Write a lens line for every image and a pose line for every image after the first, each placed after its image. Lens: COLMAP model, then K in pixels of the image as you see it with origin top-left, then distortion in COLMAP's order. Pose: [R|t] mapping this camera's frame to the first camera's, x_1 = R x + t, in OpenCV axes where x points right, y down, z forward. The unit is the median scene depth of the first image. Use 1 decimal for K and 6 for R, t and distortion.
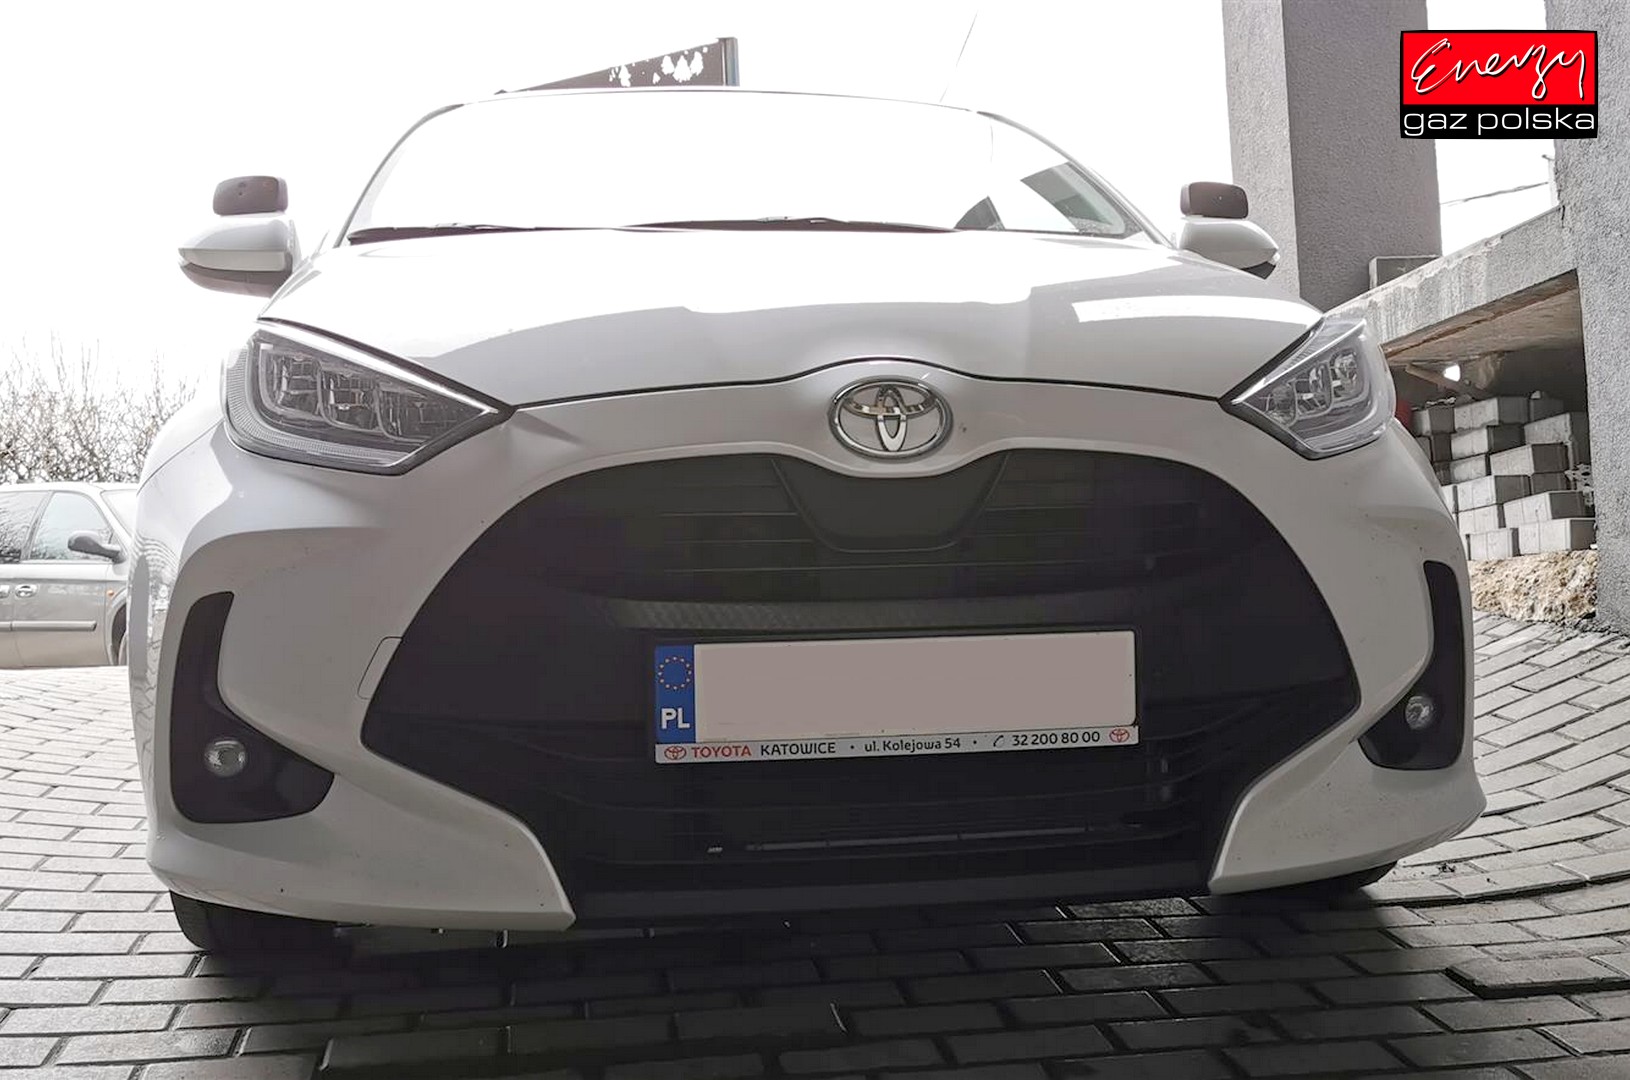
lens RADIAL K [[1500.8, 0, 813.3], [0, 1500.8, 539.8], [0, 0, 1]] dist [0.027214, 0.000000]
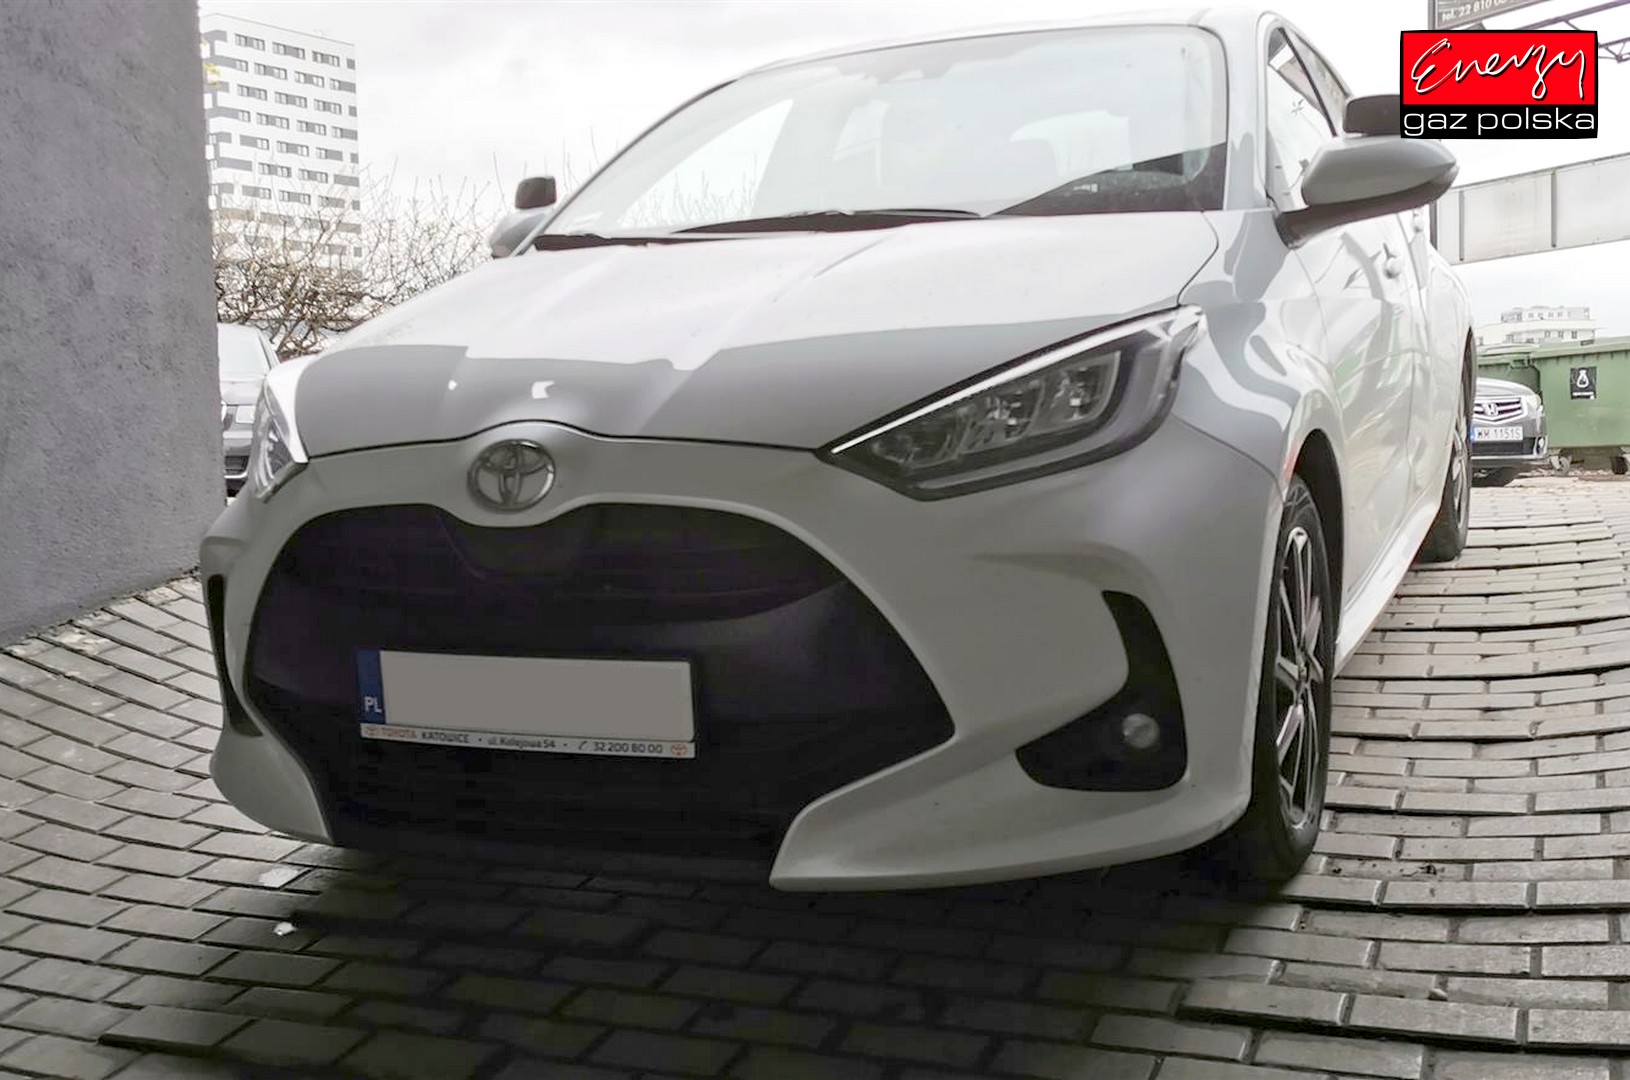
lens RADIAL K [[1425.6, 0, 814.9], [0, 1425.6, 539.6], [0, 0, 1]] dist [0.032572, 0.002835]
pose [[0.889092, 0.037723, -0.456171, 0.780412], [0.014348, 0.993811, 0.110149, -0.149627], [0.457504, -0.104478, 0.883049, 0.084323]]
